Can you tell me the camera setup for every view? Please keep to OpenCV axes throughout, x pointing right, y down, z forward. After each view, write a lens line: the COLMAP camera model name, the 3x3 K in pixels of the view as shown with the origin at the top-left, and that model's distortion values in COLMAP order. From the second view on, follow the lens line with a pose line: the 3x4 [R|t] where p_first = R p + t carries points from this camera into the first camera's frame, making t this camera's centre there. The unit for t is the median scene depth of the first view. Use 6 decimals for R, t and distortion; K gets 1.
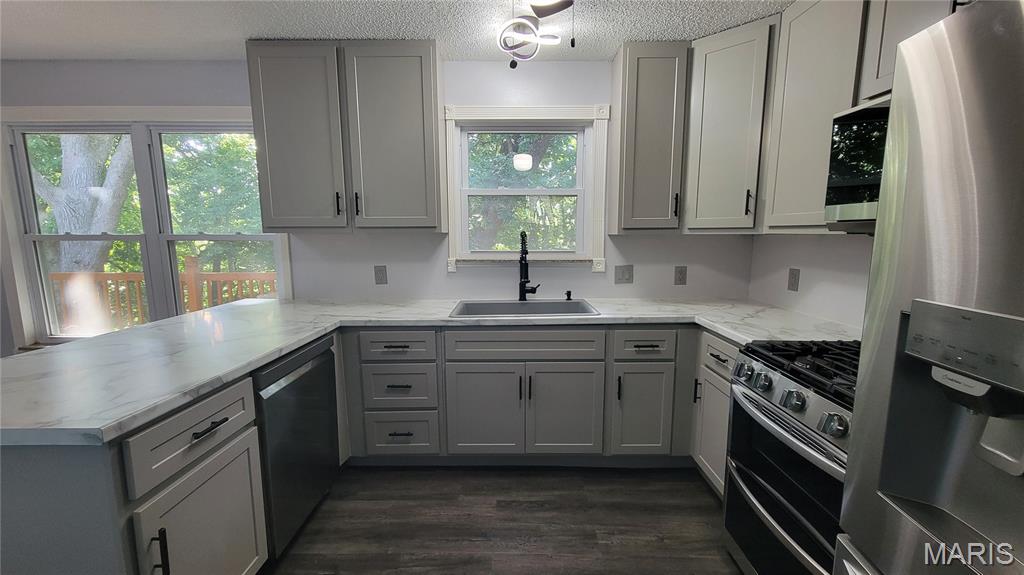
lens RADIAL K [[414.5, 0, 515.5], [0, 414.5, 294.9], [0, 0, 1]] dist [0.000813, -0.000288]
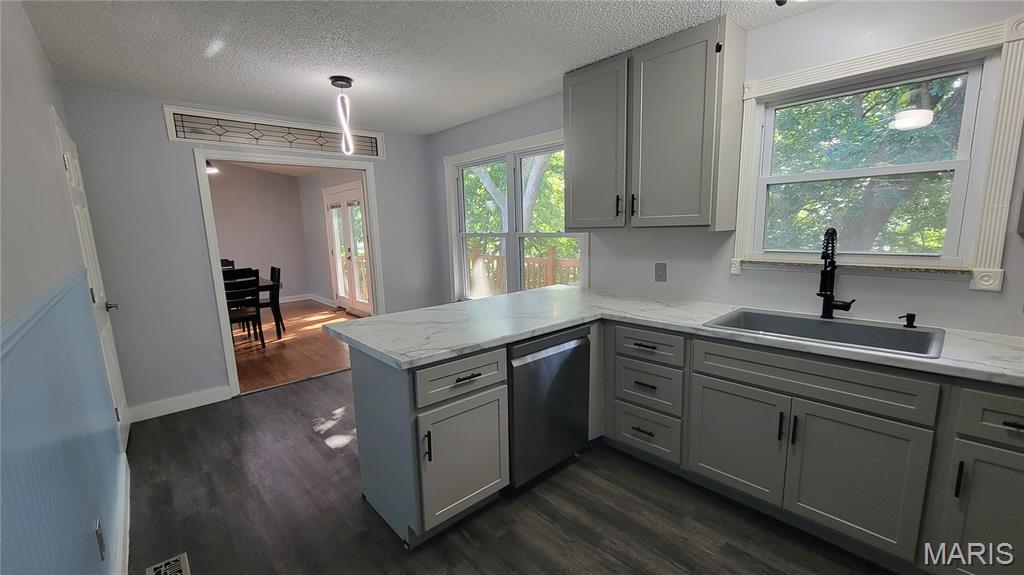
lens RADIAL K [[414.5, 0, 515.5], [0, 414.5, 294.9], [0, 0, 1]] dist [0.000813, -0.000288]
pose [[0.678126, 0.105571, -0.727324, 0.219778], [-0.080226, 0.994349, 0.069531, -0.044073], [0.730554, 0.011200, 0.682763, 0.069323]]
